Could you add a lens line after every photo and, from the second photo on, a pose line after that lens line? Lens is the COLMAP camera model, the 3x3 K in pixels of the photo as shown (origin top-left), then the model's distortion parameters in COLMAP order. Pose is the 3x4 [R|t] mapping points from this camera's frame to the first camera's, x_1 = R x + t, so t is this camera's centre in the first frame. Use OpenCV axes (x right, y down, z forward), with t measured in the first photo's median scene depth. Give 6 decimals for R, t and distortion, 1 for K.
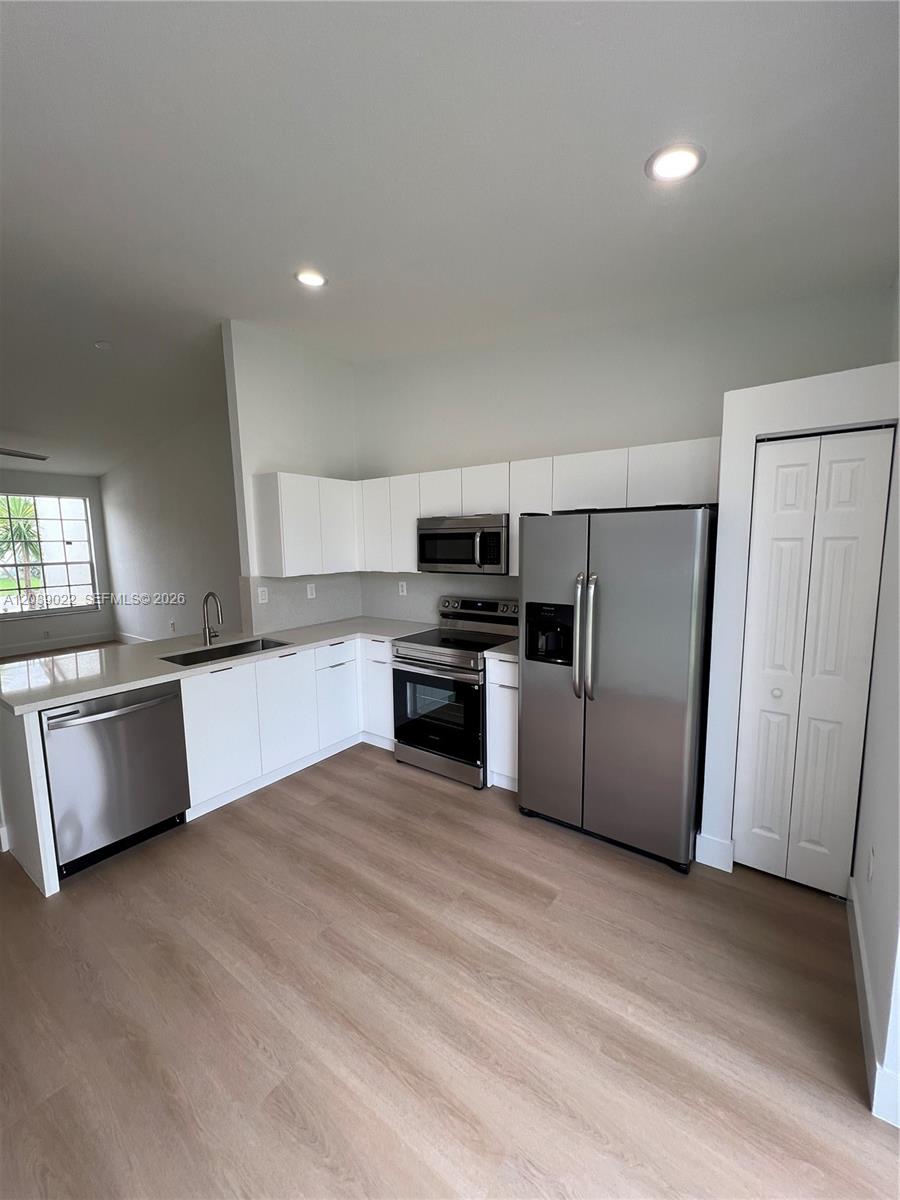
lens RADIAL K [[479.3, 0, 450.0], [0, 479.3, 600.0], [0, 0, 1]] dist [-0.002407, -0.000007]
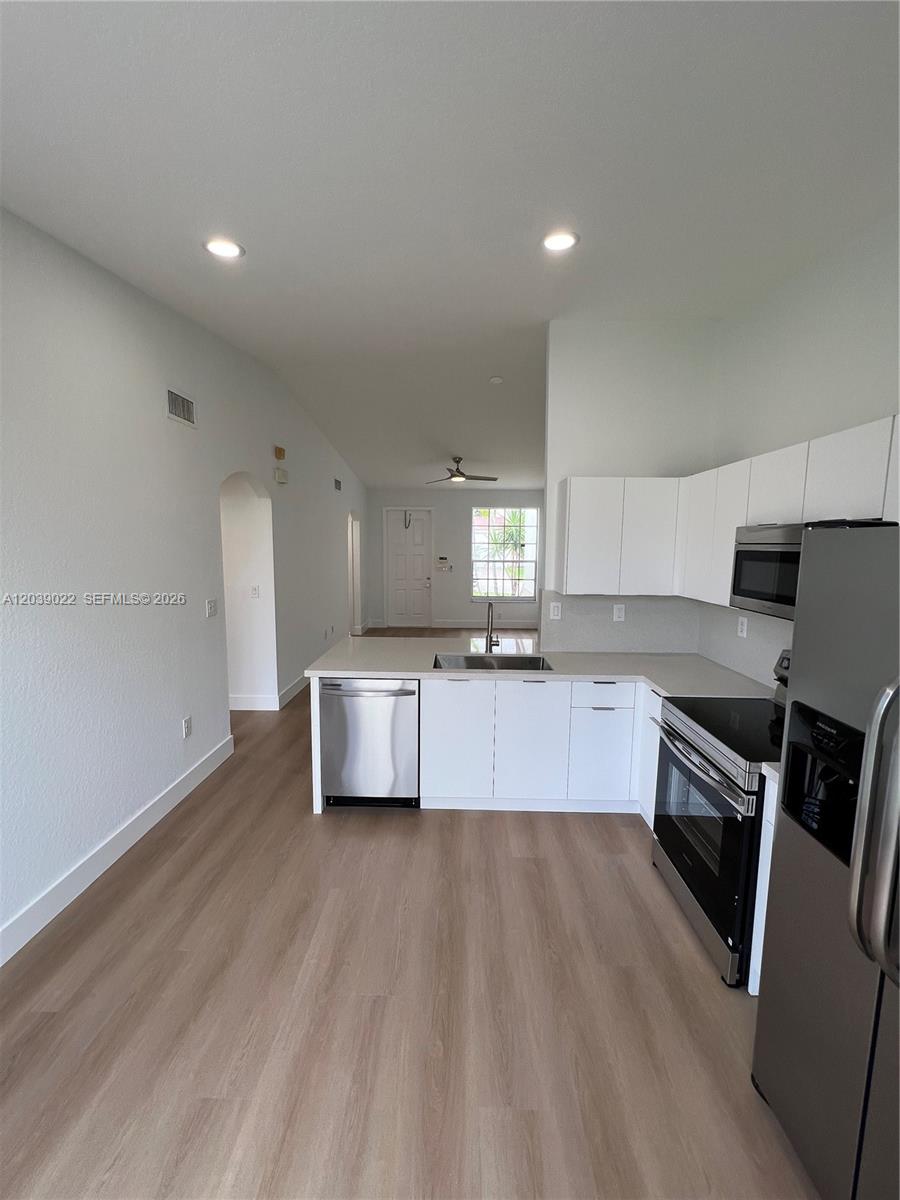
lens RADIAL K [[482.2, 0, 450.0], [0, 482.2, 600.0], [0, 0, 1]] dist [0.002285, 0.000596]
pose [[0.570996, 0.115210, -0.812829, 0.303614], [-0.117674, 0.991366, 0.057852, -0.073785], [0.812476, 0.062615, 0.579623, 0.352990]]
